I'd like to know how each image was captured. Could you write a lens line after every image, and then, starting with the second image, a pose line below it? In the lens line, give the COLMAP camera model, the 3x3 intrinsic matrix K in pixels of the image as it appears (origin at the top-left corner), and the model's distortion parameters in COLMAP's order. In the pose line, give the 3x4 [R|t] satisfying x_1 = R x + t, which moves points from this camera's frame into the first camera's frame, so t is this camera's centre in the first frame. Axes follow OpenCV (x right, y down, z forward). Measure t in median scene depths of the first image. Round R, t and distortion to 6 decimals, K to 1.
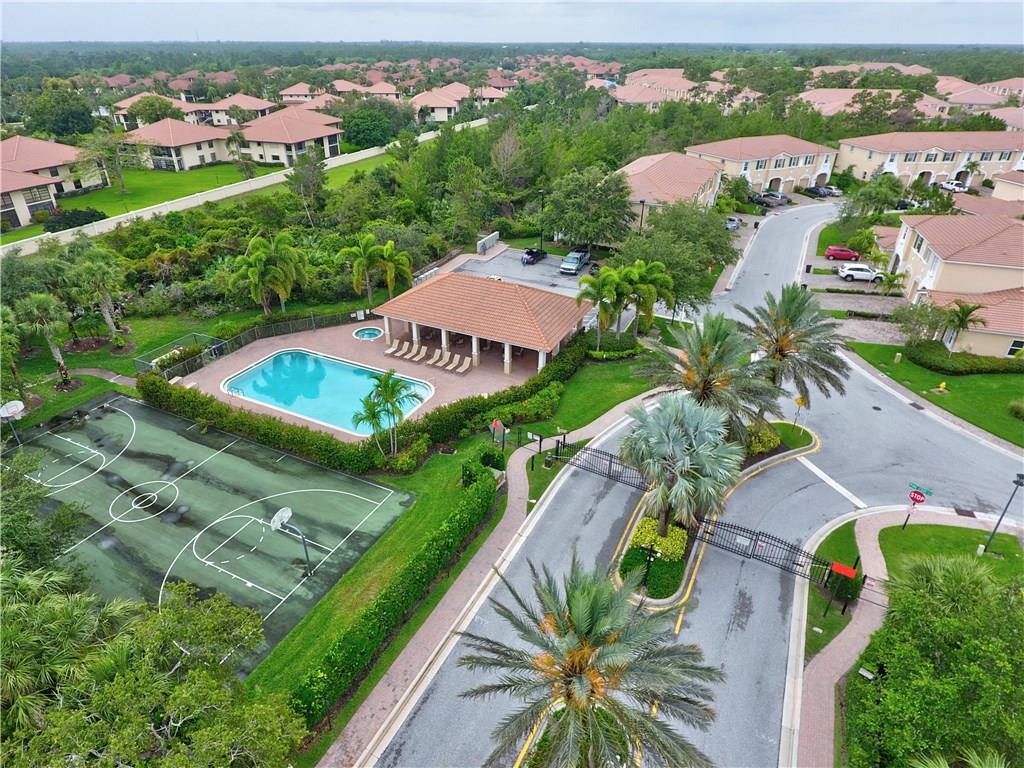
lens RADIAL K [[600.6, 0, 497.5], [0, 600.6, 384.4], [0, 0, 1]] dist [-0.001954, 0.000222]
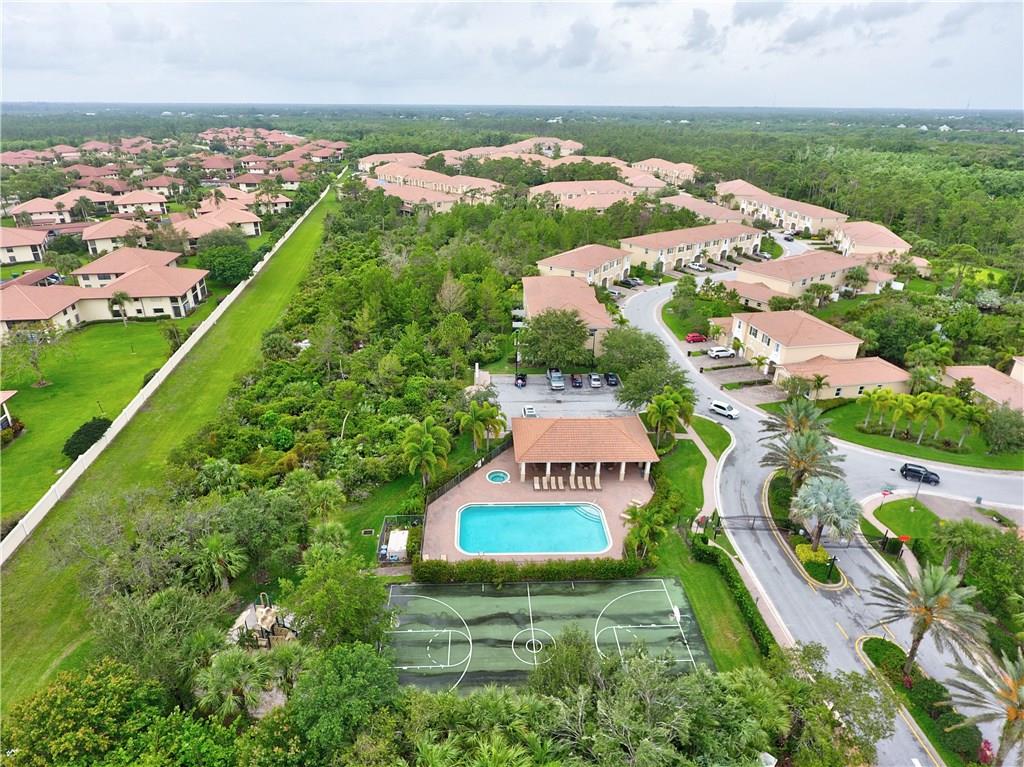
lens RADIAL K [[600.6, 0, 497.5], [0, 600.6, 383.9], [0, 0, 1]] dist [-0.001954, 0.000222]
pose [[0.880198, -0.198188, 0.431246, -0.673387], [0.231829, 0.972401, -0.026290, -0.225316], [-0.414134, 0.123116, 0.901851, -0.177532]]
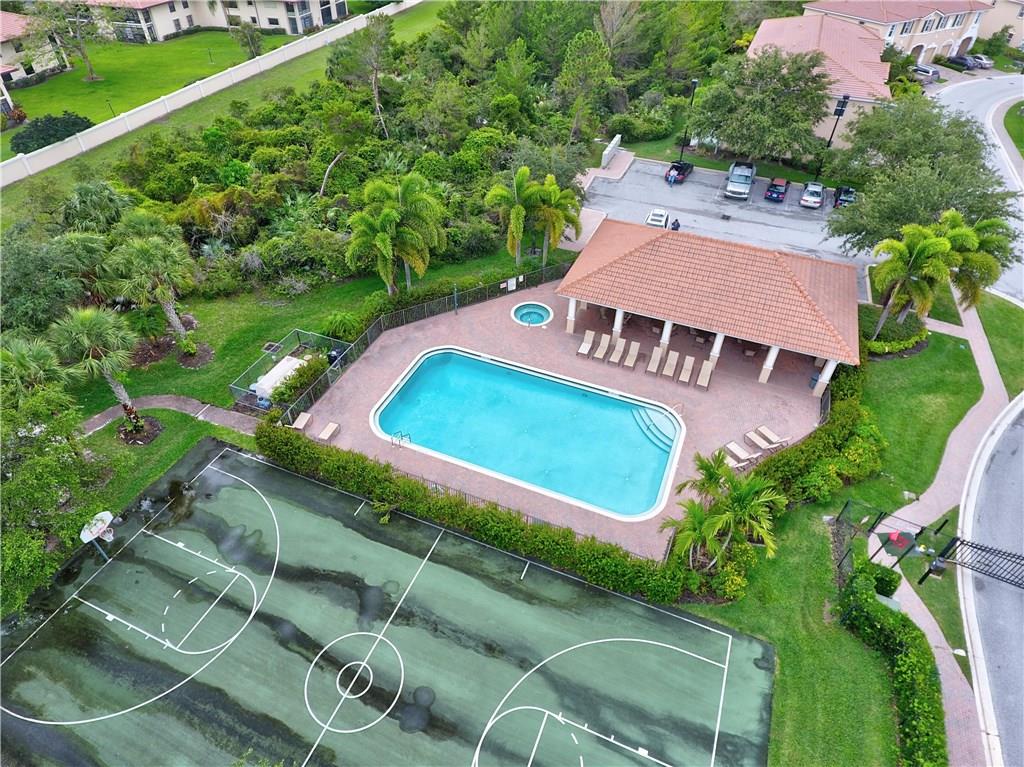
lens RADIAL K [[600.6, 0, 497.5], [0, 600.6, 383.9], [0, 0, 1]] dist [-0.001954, 0.000222]
pose [[0.998328, -0.038330, 0.043269, -0.266346], [0.028695, 0.978410, 0.204673, -0.138614], [-0.050179, -0.203089, 0.977874, 0.257550]]
